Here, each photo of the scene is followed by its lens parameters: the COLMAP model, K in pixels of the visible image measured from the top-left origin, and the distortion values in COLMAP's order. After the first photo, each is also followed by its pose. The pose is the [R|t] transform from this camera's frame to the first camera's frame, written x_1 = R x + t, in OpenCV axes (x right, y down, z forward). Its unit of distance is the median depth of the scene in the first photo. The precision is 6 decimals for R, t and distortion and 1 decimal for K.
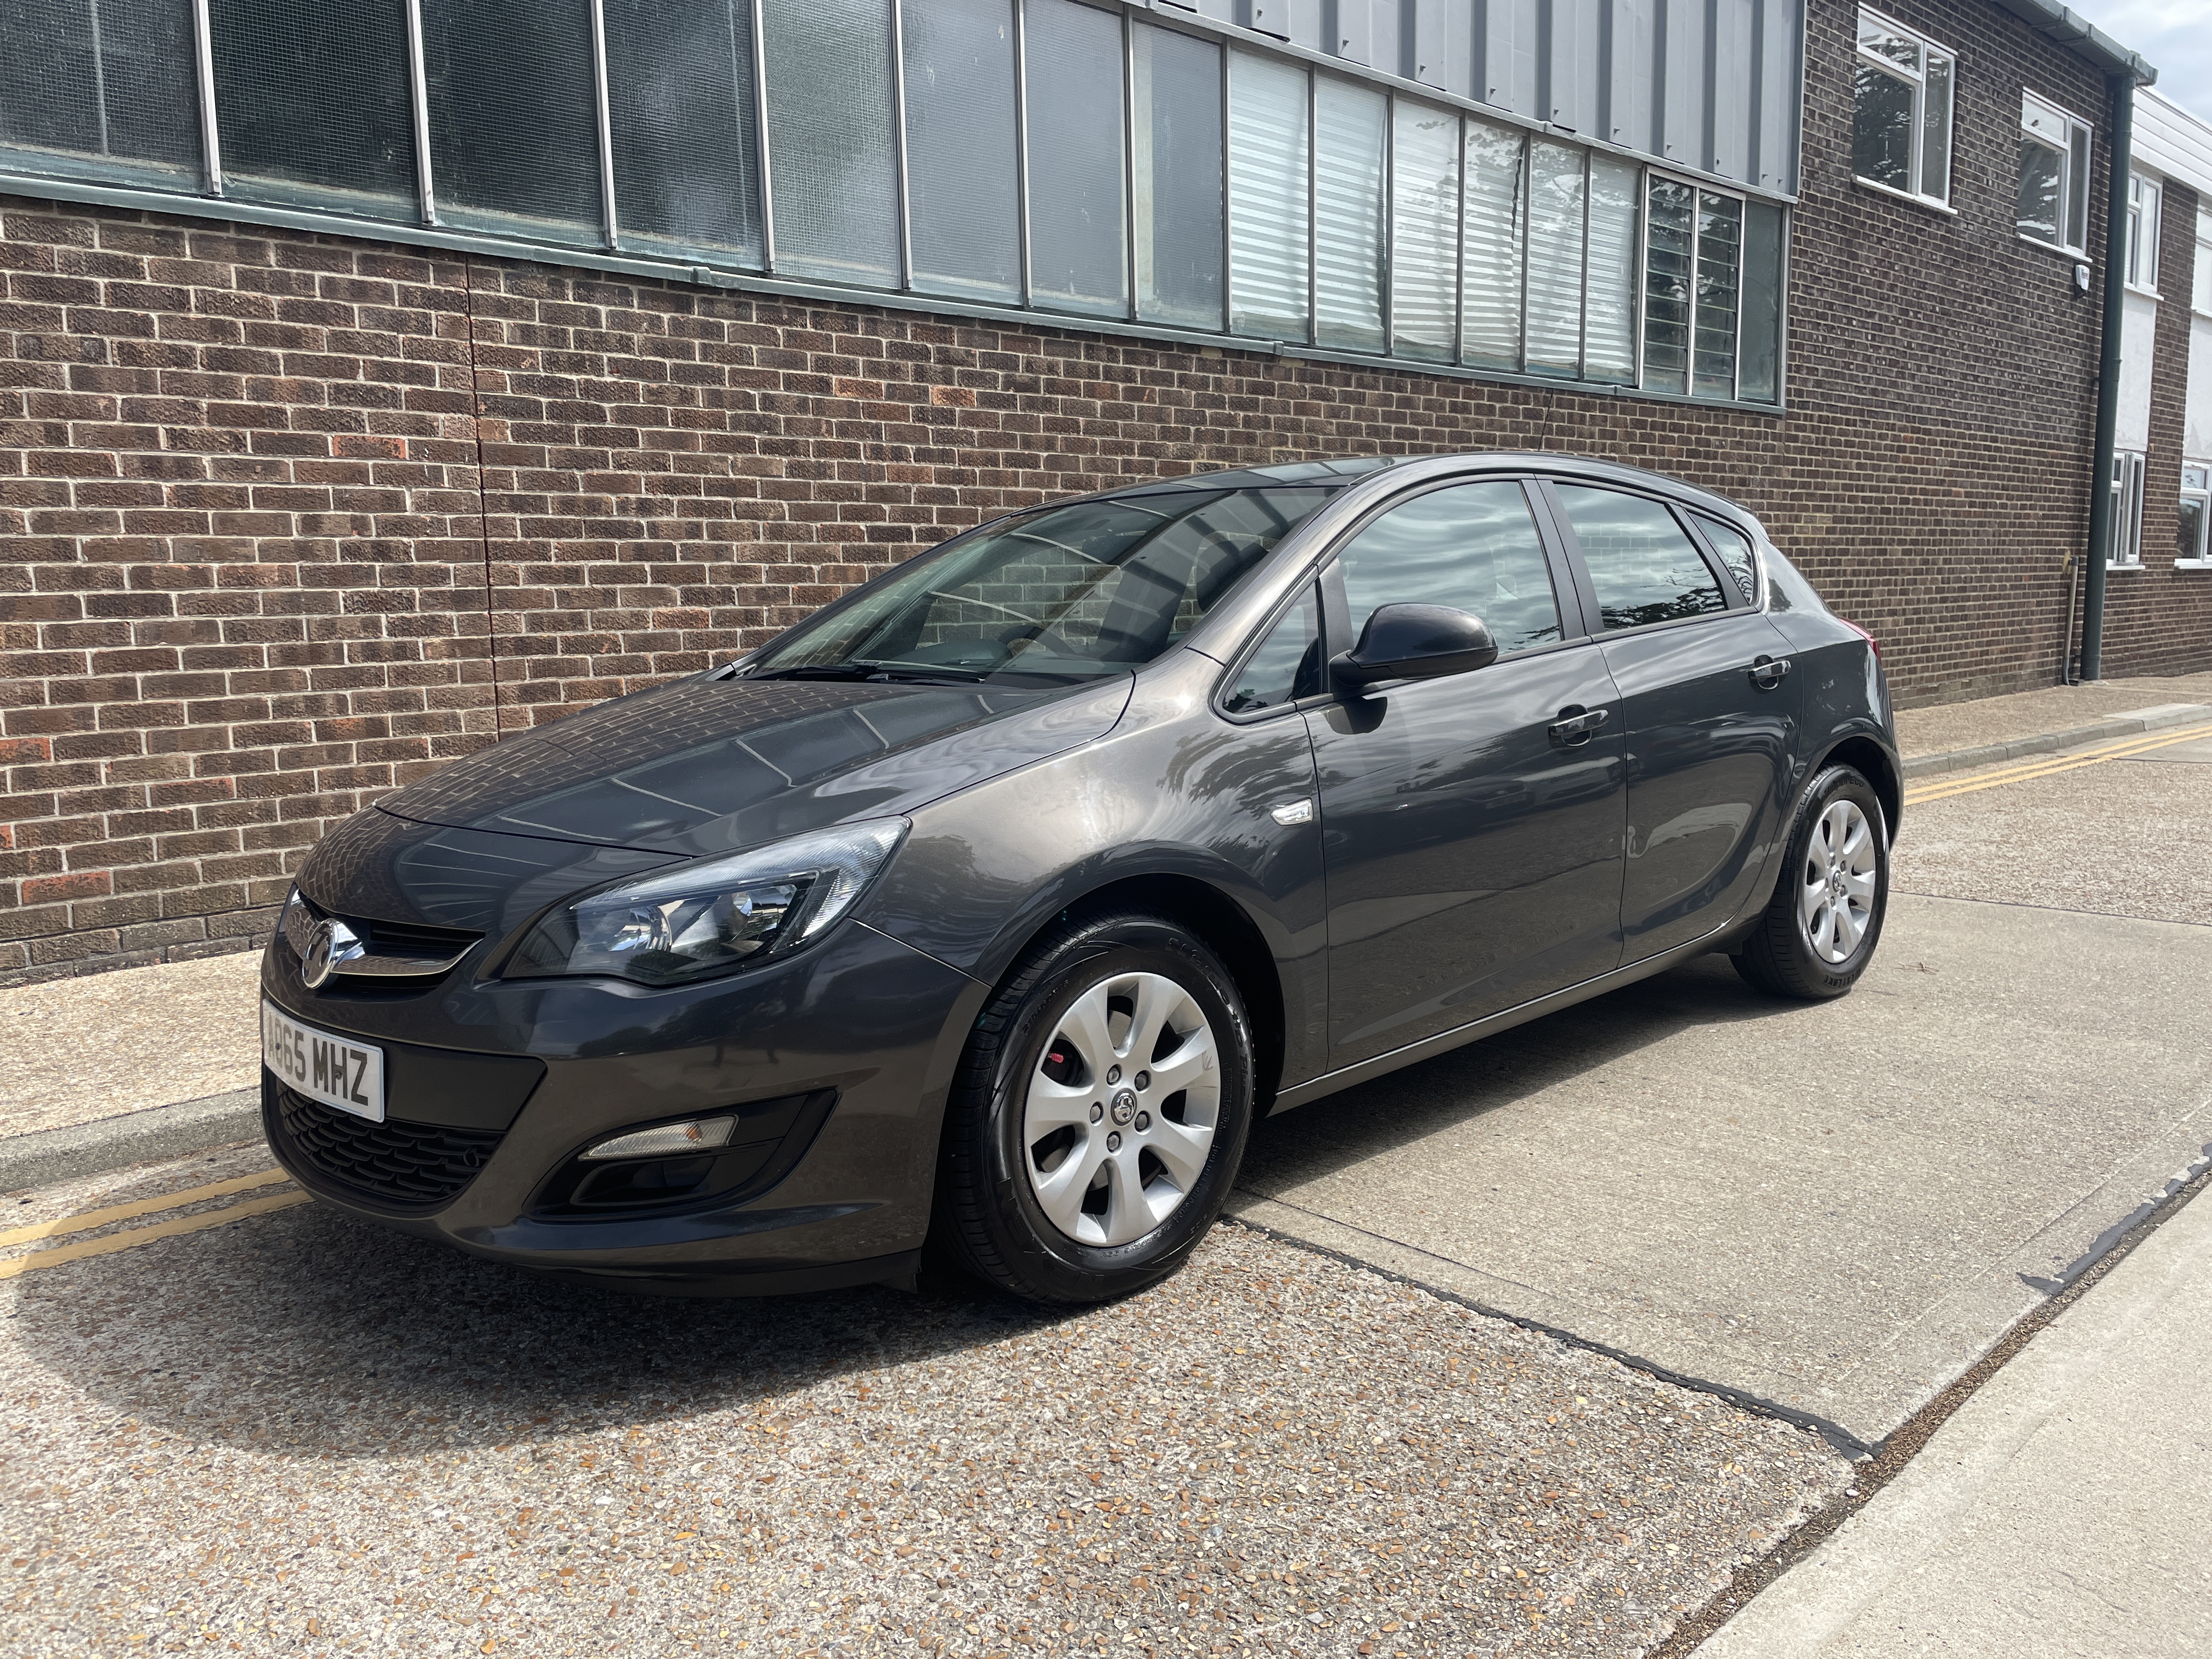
lens RADIAL K [[1671.5, 0, 1121.9], [0, 1671.5, 808.1], [0, 0, 1]] dist [0.091097, -0.116230]
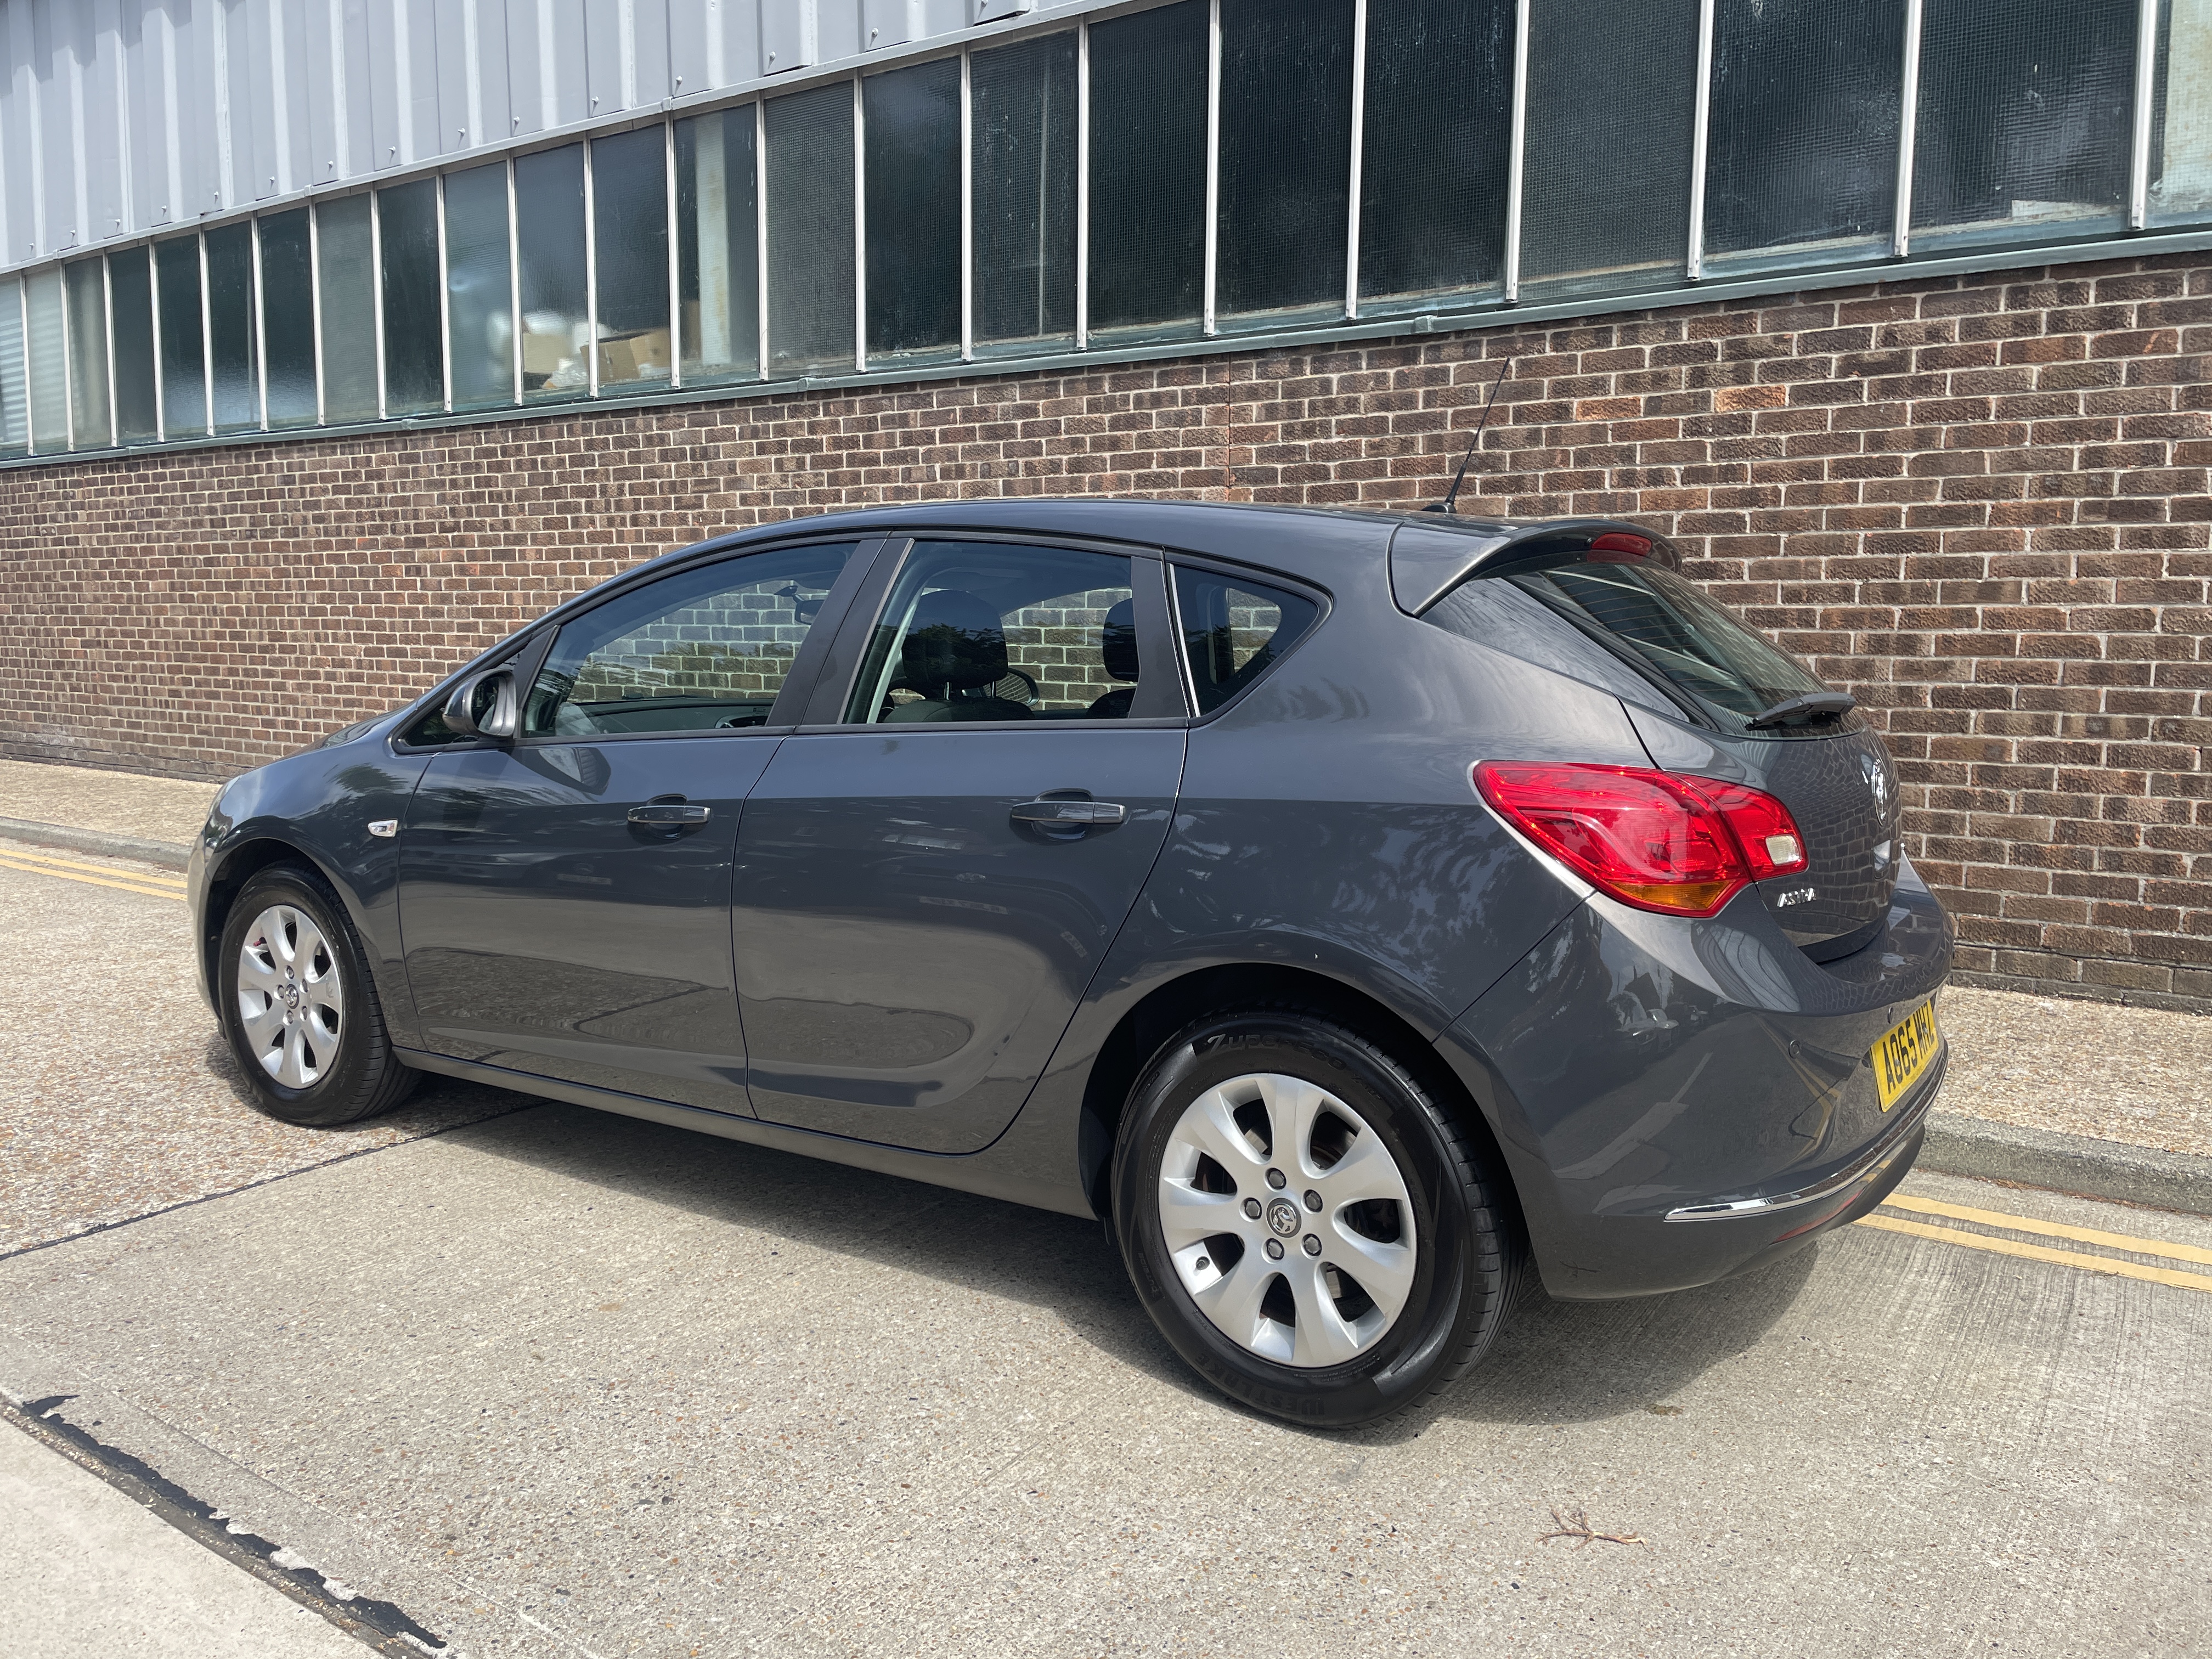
lens RADIAL K [[1671.5, 0, 1108.7], [0, 1671.5, 794.4], [0, 0, 1]] dist [0.091097, -0.116230]
pose [[0.198613, 0.123174, -0.972307, 0.621226], [-0.135543, 0.985990, 0.097220, -0.093589], [0.970660, 0.112480, 0.212526, 0.538446]]
